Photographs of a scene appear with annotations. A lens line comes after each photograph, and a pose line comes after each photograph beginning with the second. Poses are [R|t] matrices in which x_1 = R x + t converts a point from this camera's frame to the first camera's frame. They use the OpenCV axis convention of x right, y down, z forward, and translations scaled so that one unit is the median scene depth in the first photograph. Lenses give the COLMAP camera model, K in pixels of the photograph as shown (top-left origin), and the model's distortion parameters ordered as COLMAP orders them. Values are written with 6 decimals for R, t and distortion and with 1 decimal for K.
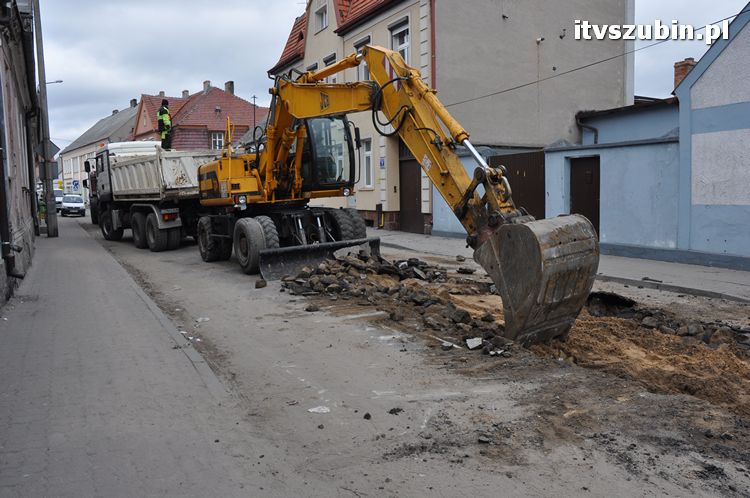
lens RADIAL K [[596.7, 0, 375.0], [0, 596.7, 249.0], [0, 0, 1]] dist [-0.112960, 0.004096]
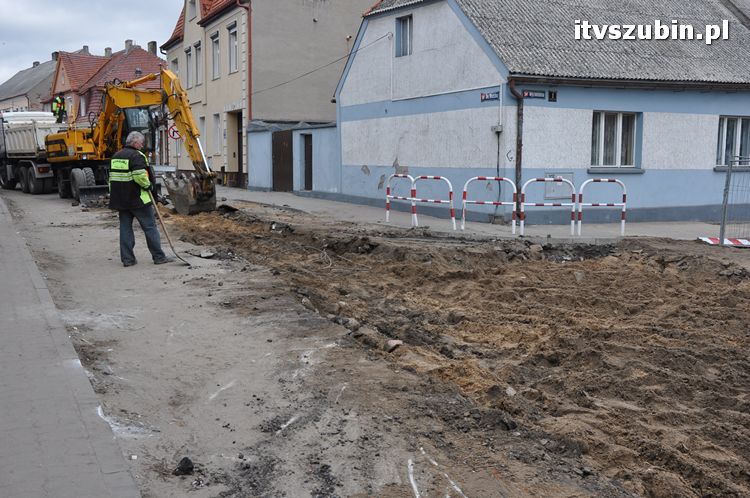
lens RADIAL K [[760.5, 0, 375.2], [0, 760.5, 237.8], [0, 0, 1]] dist [0.005237, 0.013749]
pose [[0.999600, 0.022863, -0.016677, 0.419260], [-0.022808, 0.999734, 0.003450, 0.073873], [0.016751, -0.003069, 0.999855, -0.711338]]
